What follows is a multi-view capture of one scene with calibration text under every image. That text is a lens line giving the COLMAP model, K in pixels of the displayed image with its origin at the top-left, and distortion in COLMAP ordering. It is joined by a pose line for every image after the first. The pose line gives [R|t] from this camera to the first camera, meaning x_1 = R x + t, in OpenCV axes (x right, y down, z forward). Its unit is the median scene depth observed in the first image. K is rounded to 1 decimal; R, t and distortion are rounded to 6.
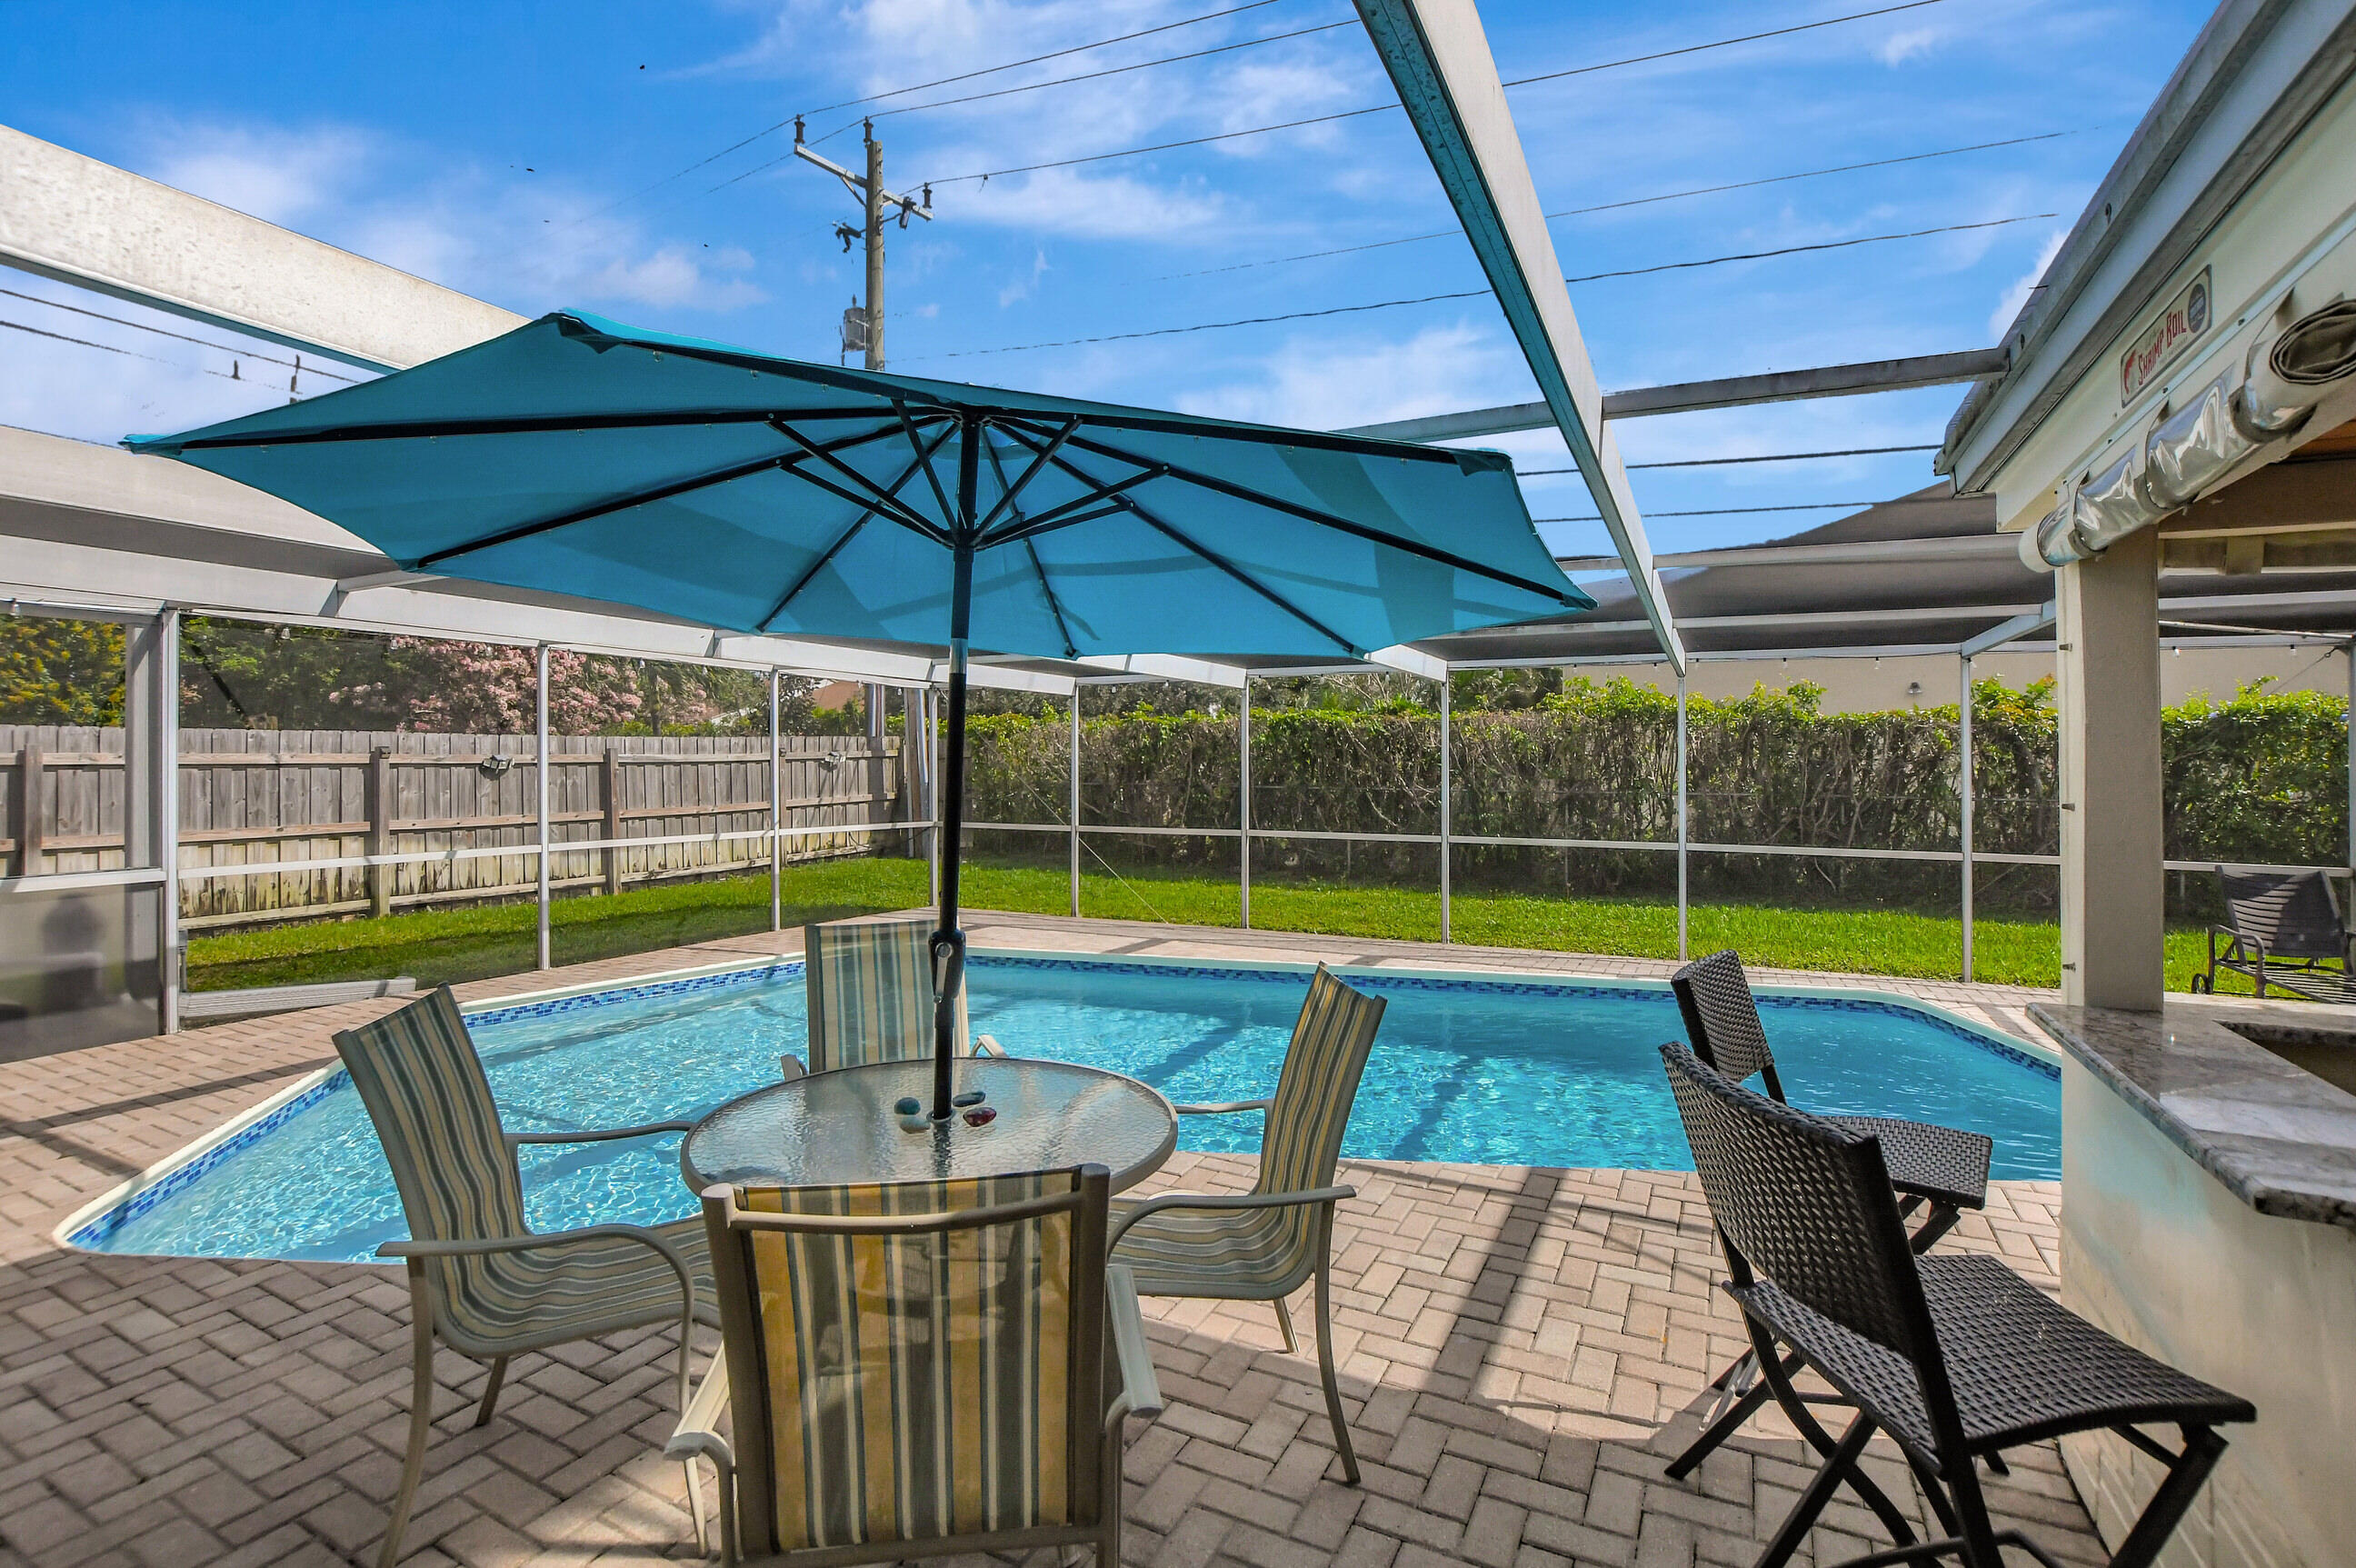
lens RADIAL K [[1086.2, 0, 1168.5], [0, 1086.2, 777.2], [0, 0, 1]] dist [-0.026698, 0.000687]
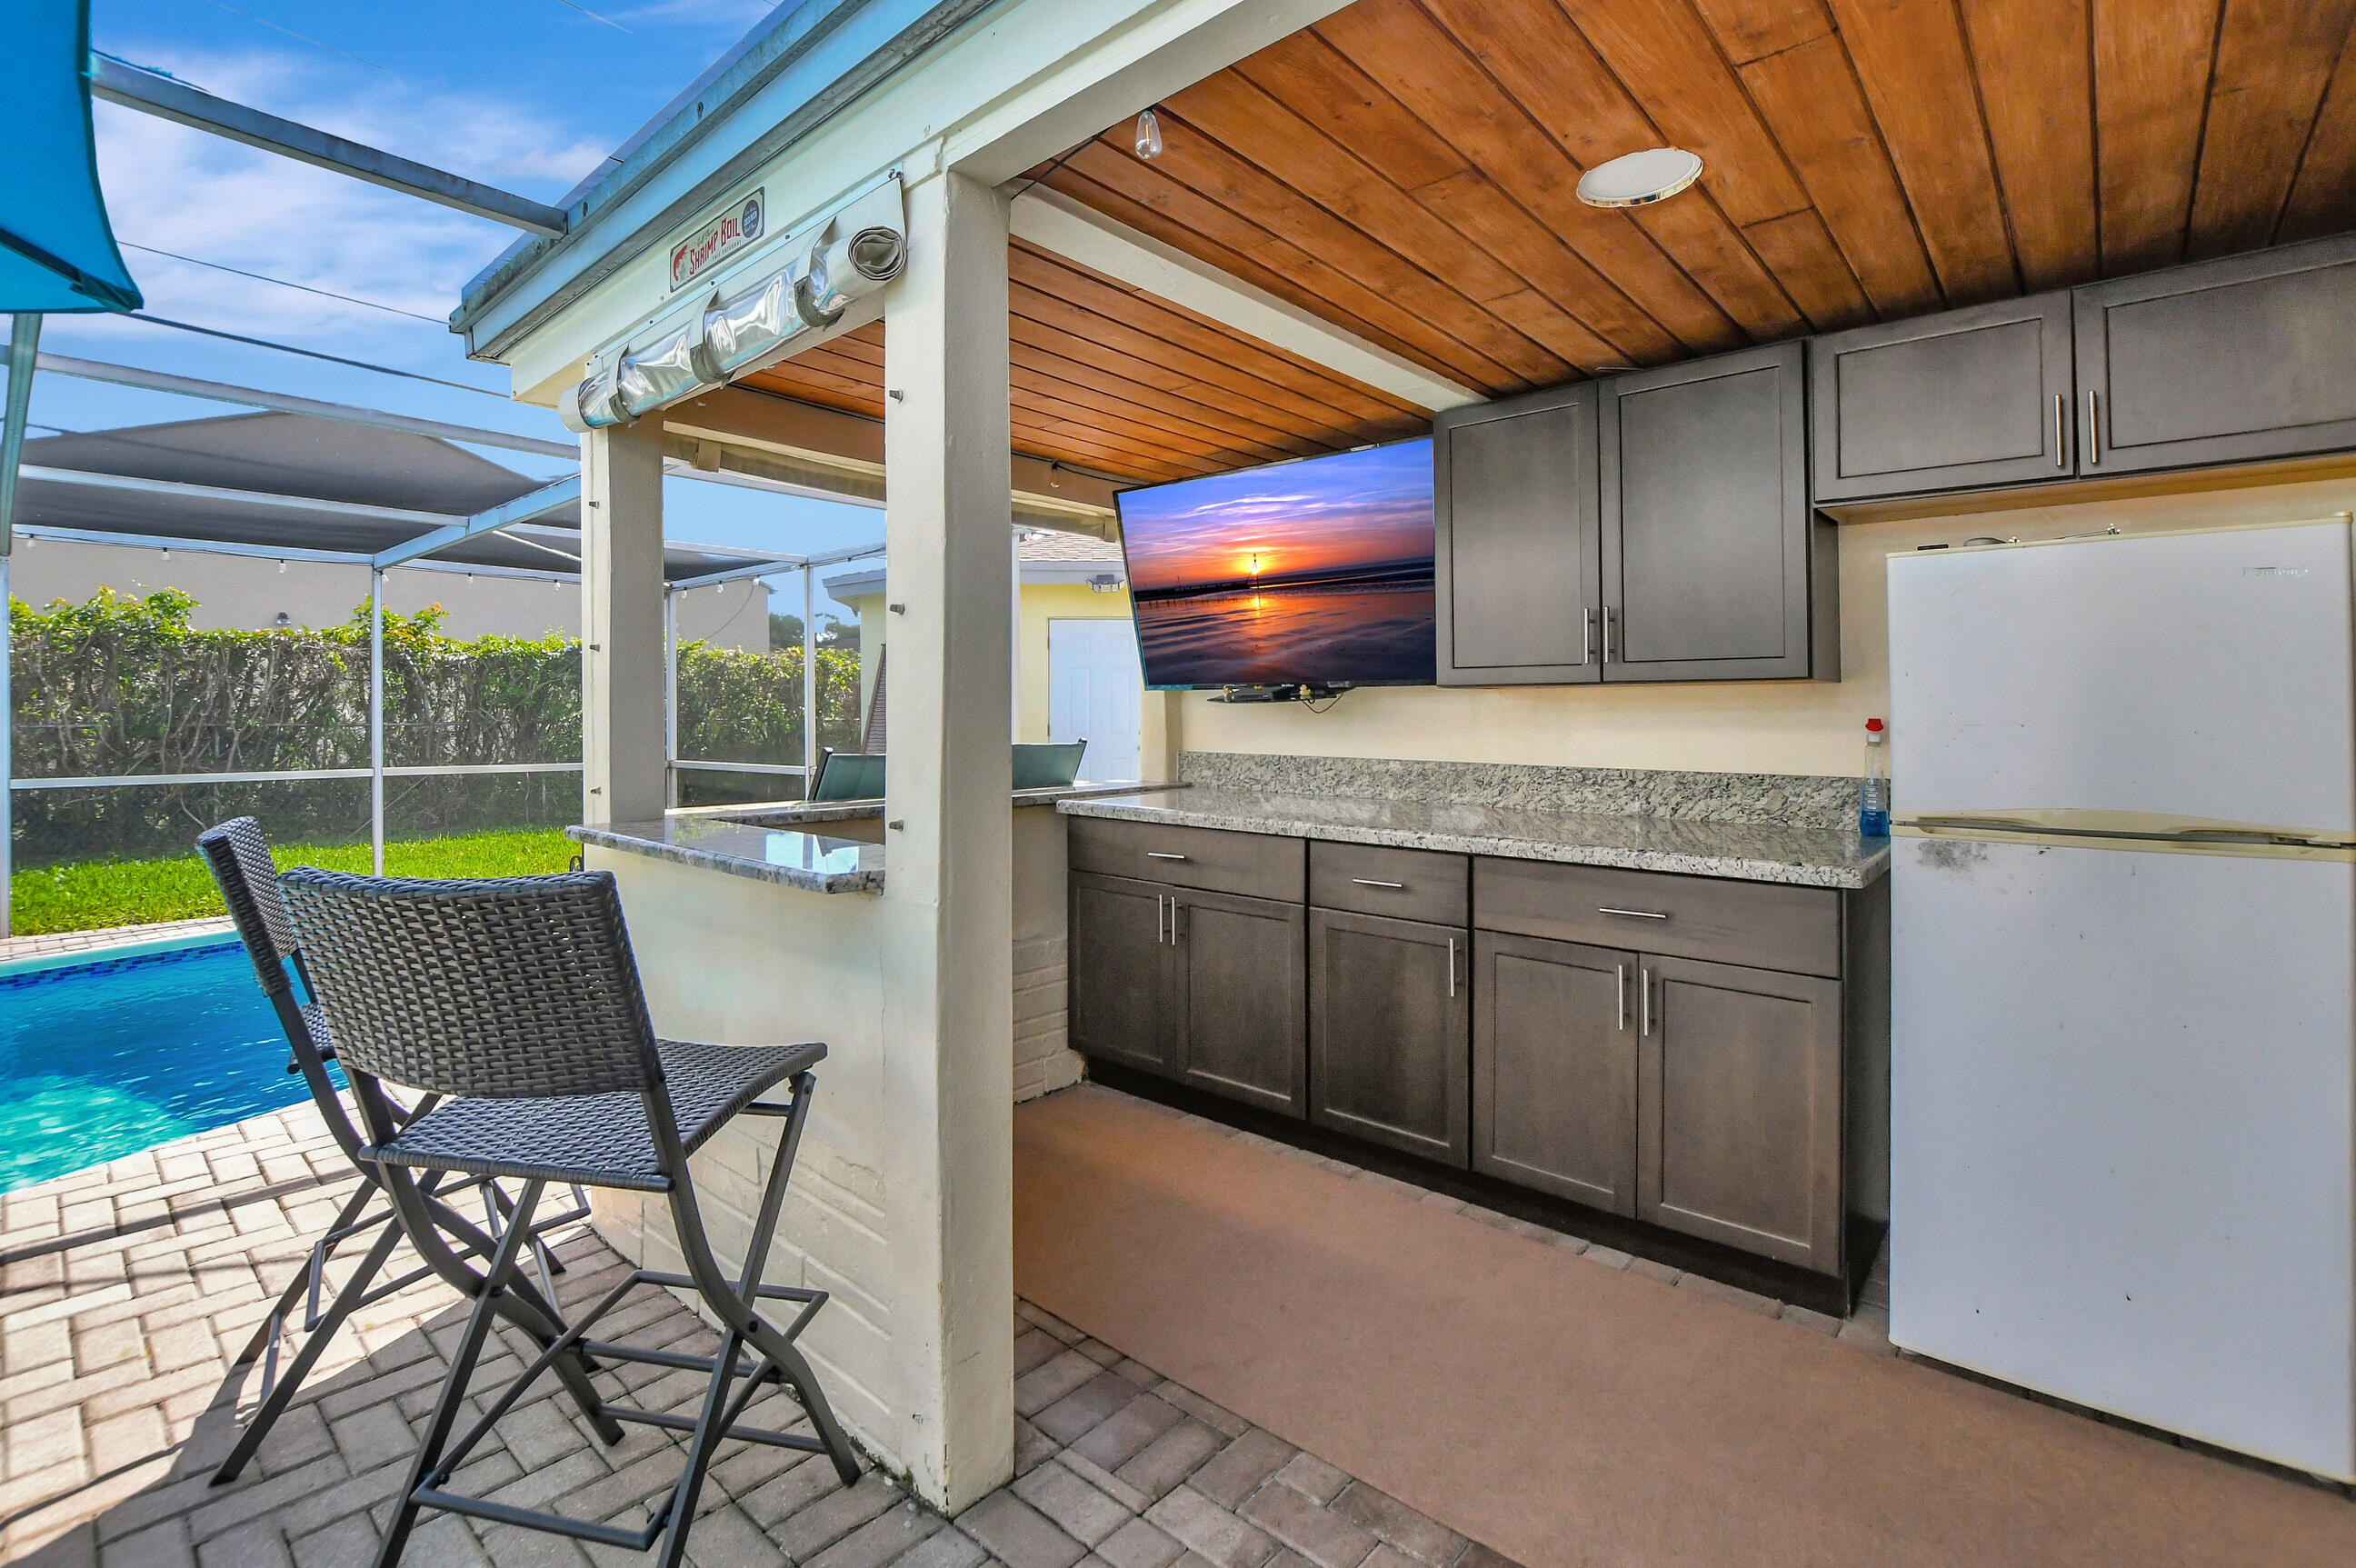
lens RADIAL K [[1070.9, 0, 1183.0], [0, 1070.9, 704.0], [0, 0, 1]] dist [-0.026338, -0.000542]
pose [[0.237522, 0.000081, 0.971382, -0.087247], [0.019655, 0.999795, -0.004890, 0.094050], [-0.971183, 0.020254, 0.237472, 0.116759]]
